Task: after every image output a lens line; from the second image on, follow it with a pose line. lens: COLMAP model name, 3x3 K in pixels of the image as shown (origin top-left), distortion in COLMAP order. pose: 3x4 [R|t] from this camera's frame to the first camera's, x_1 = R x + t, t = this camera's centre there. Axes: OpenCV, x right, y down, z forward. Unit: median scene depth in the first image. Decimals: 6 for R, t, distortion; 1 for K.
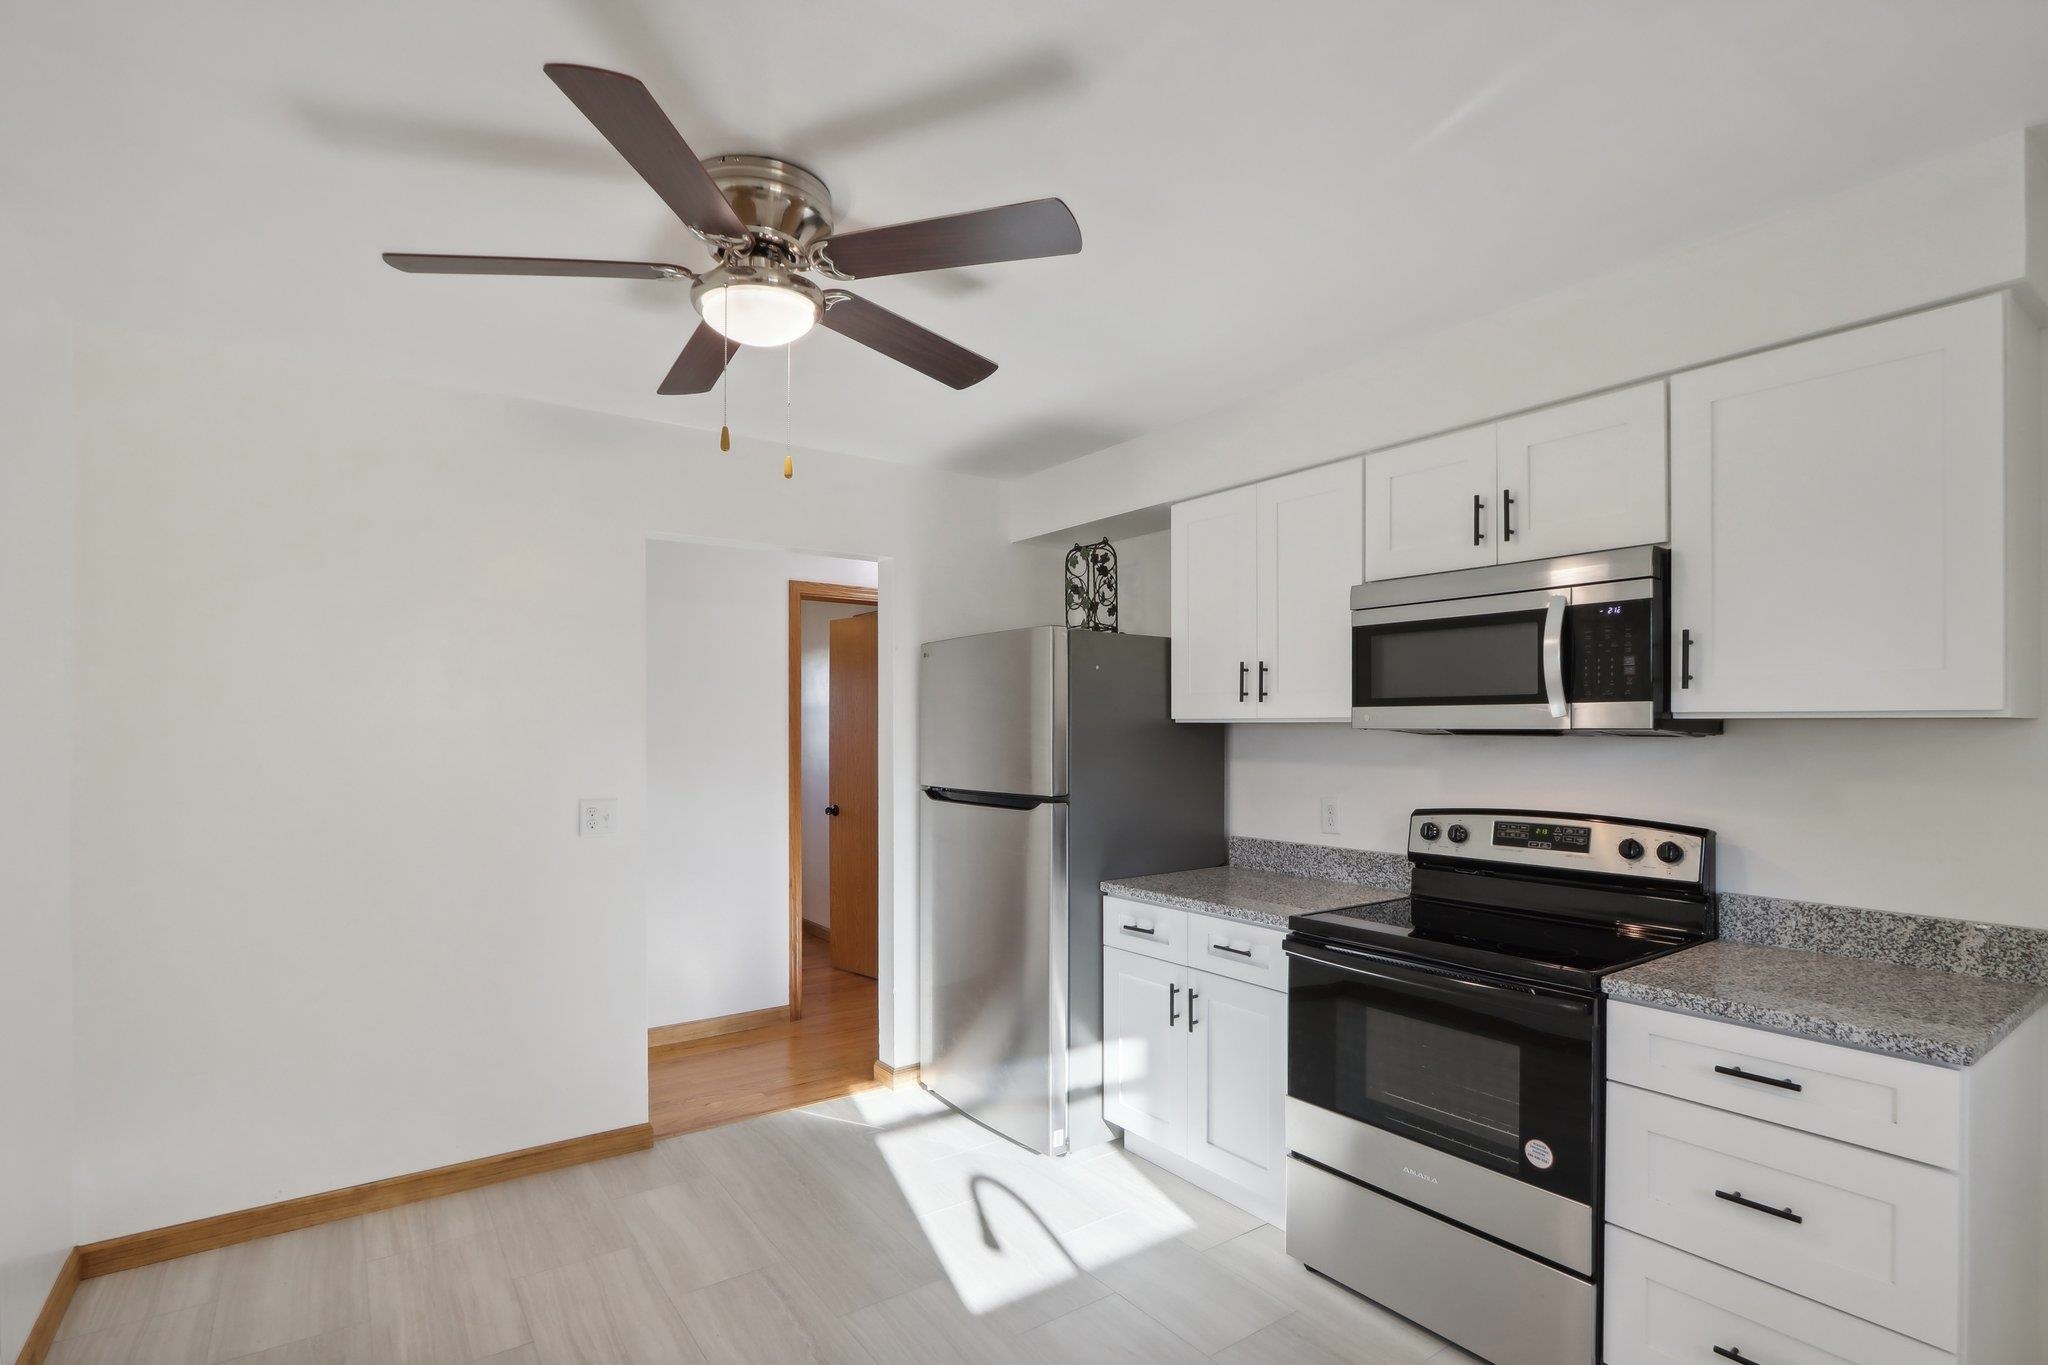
lens RADIAL K [[971.6, 0, 987.2], [0, 971.6, 723.8], [0, 0, 1]] dist [-0.018289, 0.000941]
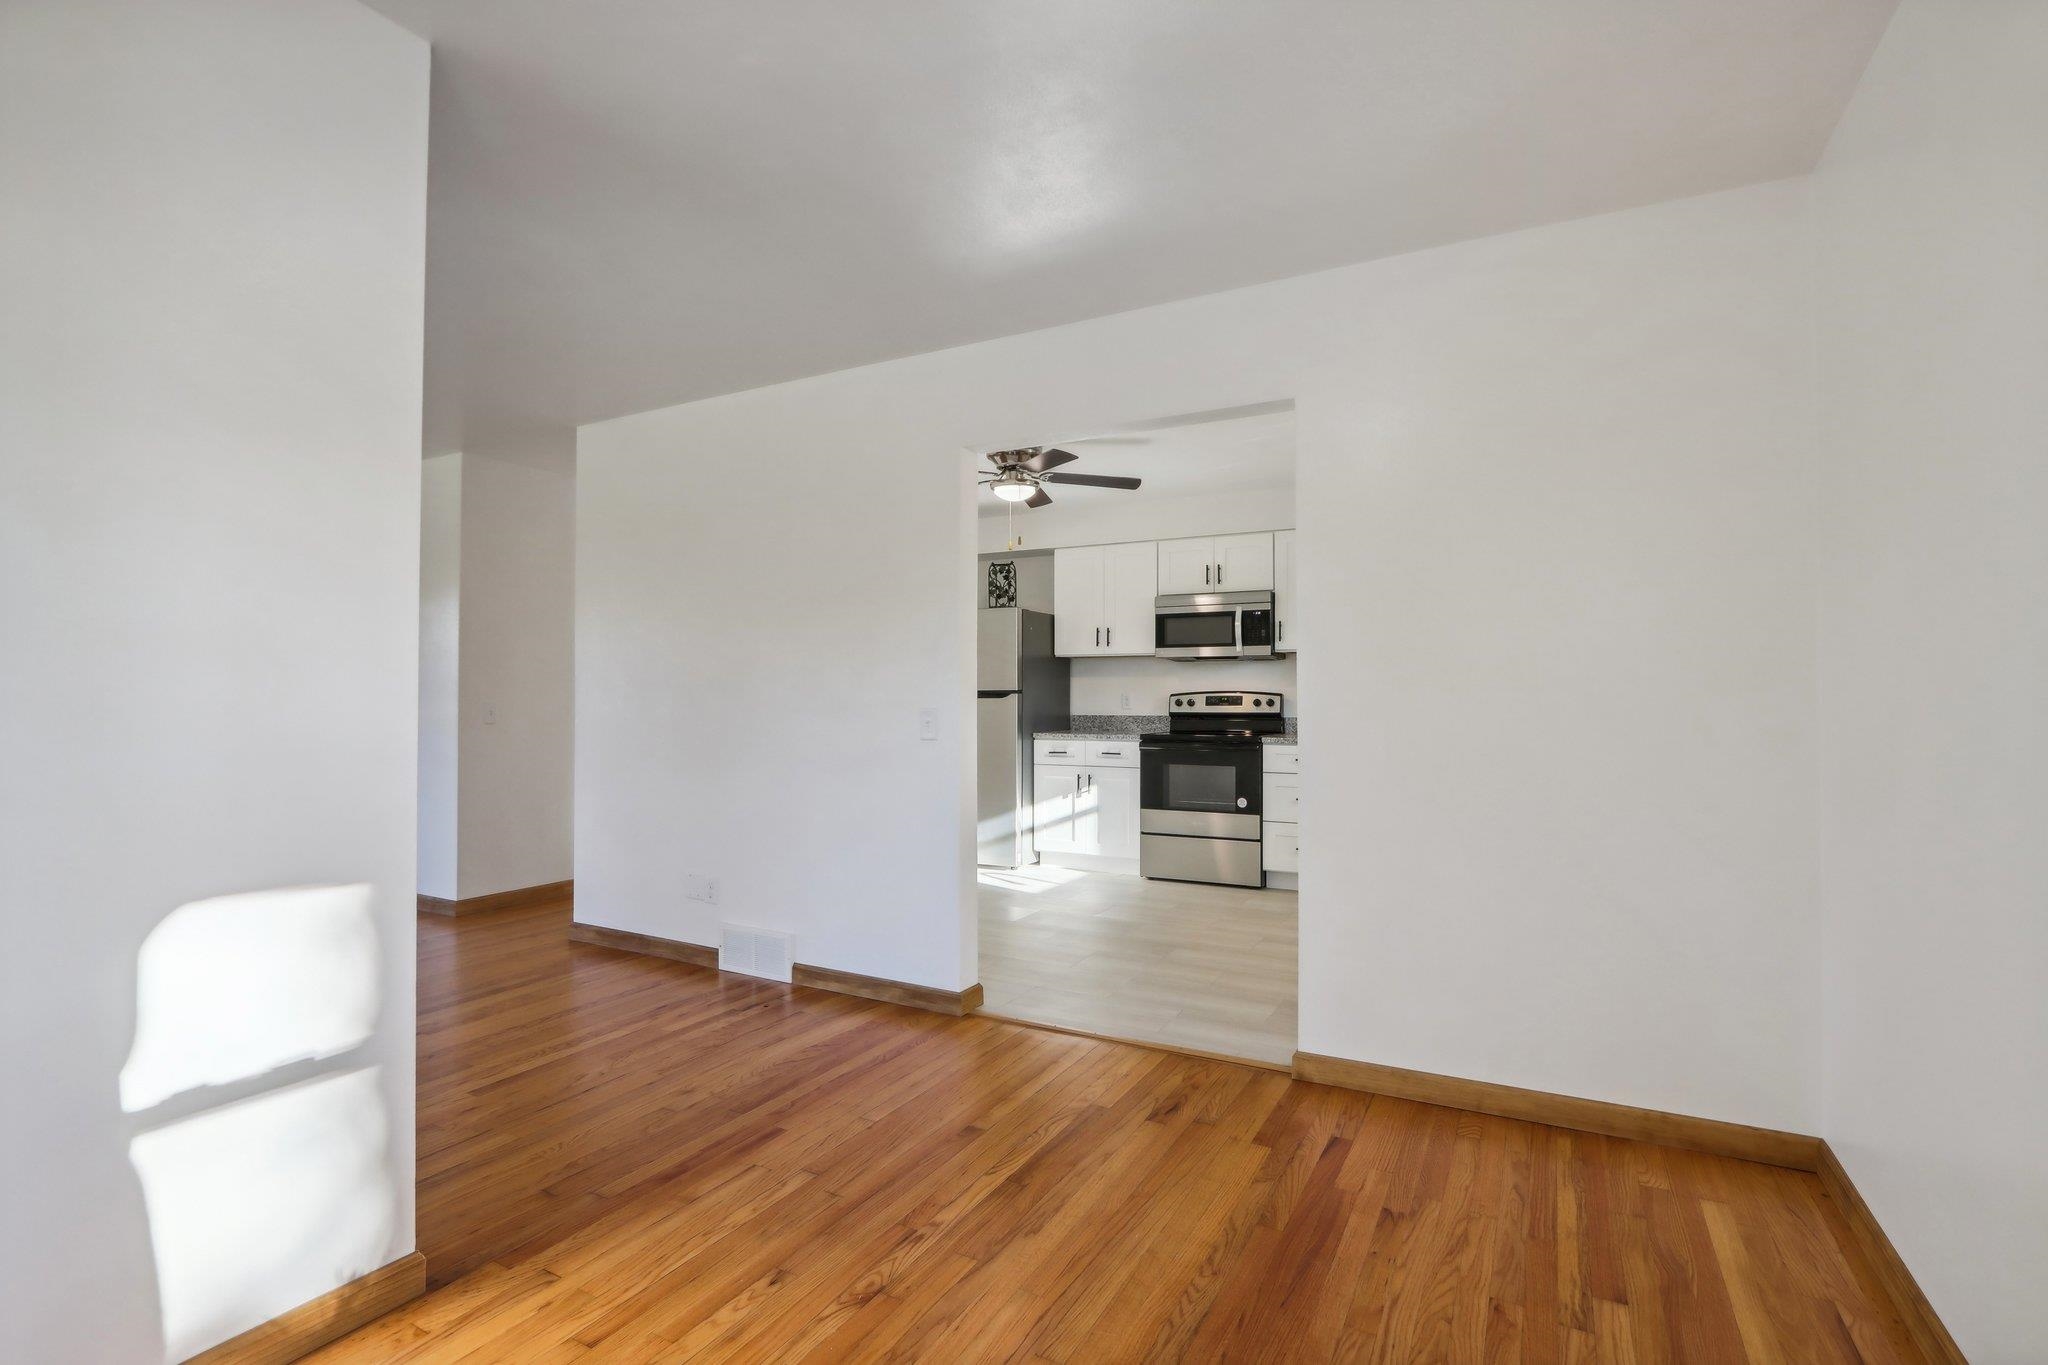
lens RADIAL K [[974.4, 0, 990.2], [0, 974.4, 685.6], [0, 0, 1]] dist [-0.017154, 0.001323]
pose [[0.894411, 0.007839, 0.447178, -1.071517], [-0.004580, 0.999954, -0.008369, 0.098229], [-0.447223, 0.005437, 0.894406, -0.963772]]
